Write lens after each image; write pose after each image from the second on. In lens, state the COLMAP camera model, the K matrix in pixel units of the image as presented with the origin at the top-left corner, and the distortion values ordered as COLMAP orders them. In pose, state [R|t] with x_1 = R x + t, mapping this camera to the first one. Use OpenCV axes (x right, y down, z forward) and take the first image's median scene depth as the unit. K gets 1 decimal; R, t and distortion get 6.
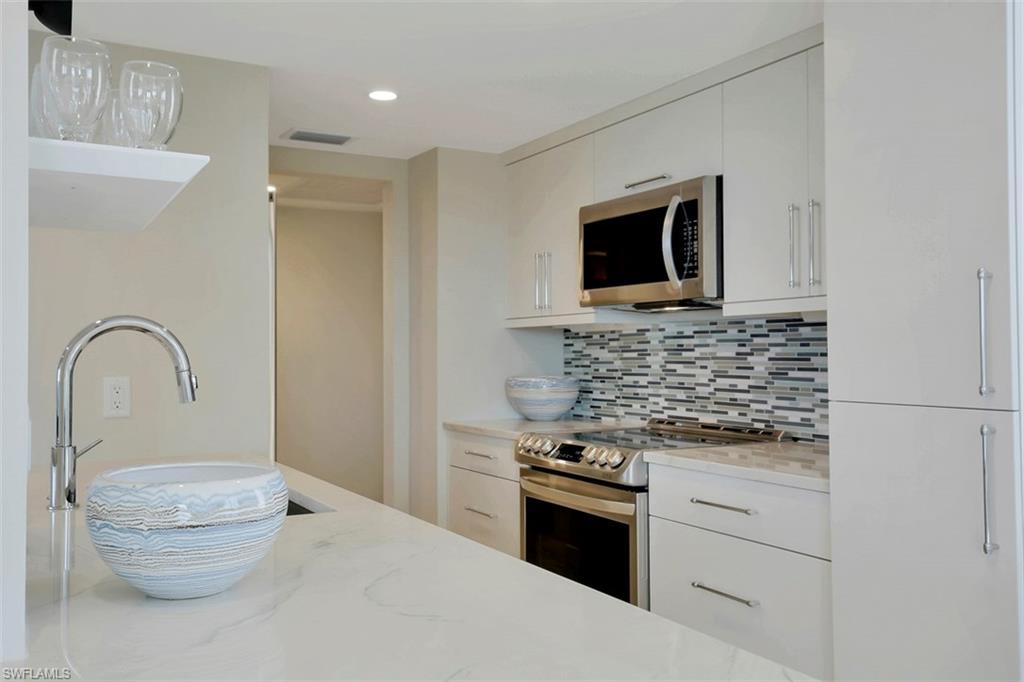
lens RADIAL K [[920.9, 0, 512.0], [0, 920.9, 341.0], [0, 0, 1]] dist [-0.007065, -0.000343]
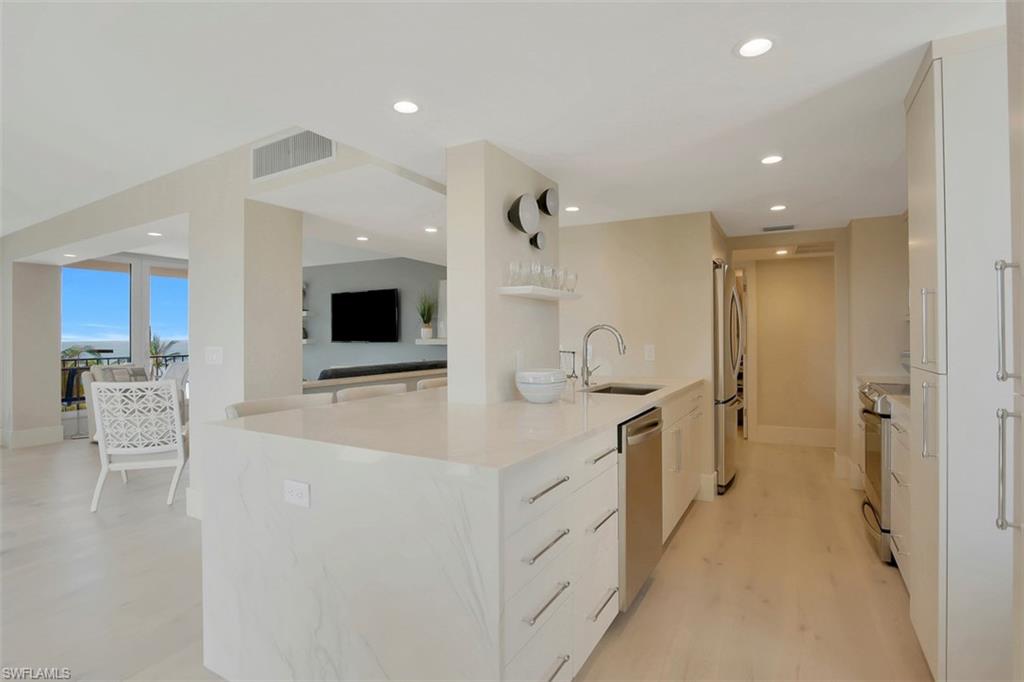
lens RADIAL K [[487.5, 0, 514.3], [0, 487.5, 336.3], [0, 0, 1]] dist [-0.034286, 0.000379]
pose [[0.523223, 0.002471, -0.852192, 0.399567], [0.011828, 0.999878, 0.010161, -0.003913], [0.852114, -0.015396, 0.523130, -0.037881]]
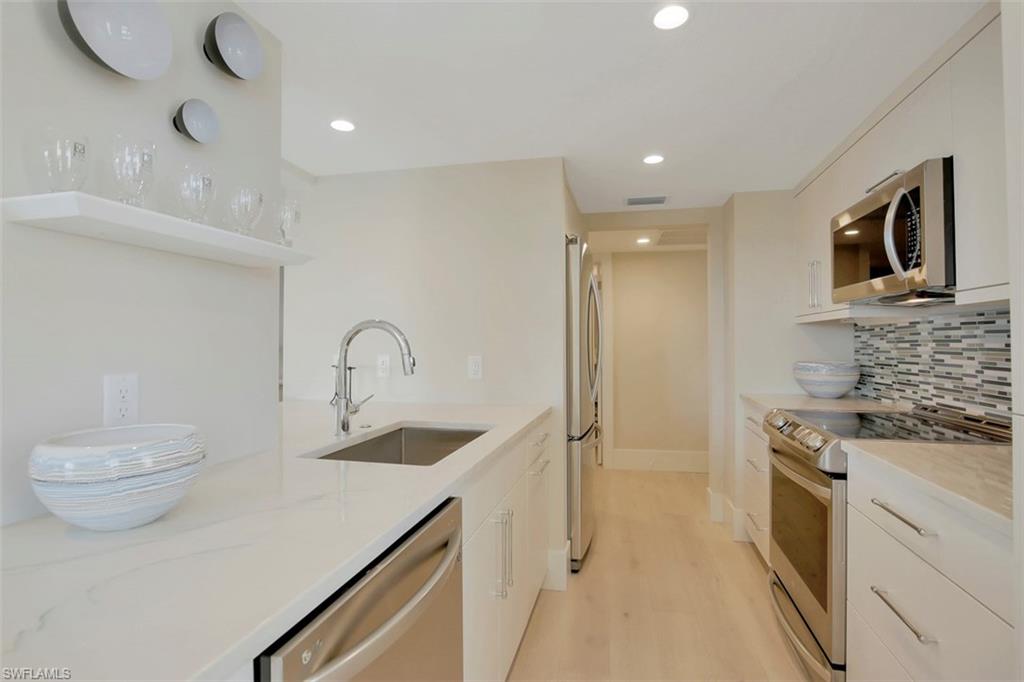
lens RADIAL K [[487.5, 0, 514.3], [0, 487.5, 336.3], [0, 0, 1]] dist [-0.034286, 0.000379]
pose [[0.746176, -0.002929, -0.665743, 0.169559], [0.004373, 0.999990, 0.000502, 0.001942], [0.665735, -0.003286, 0.746181, 0.269130]]
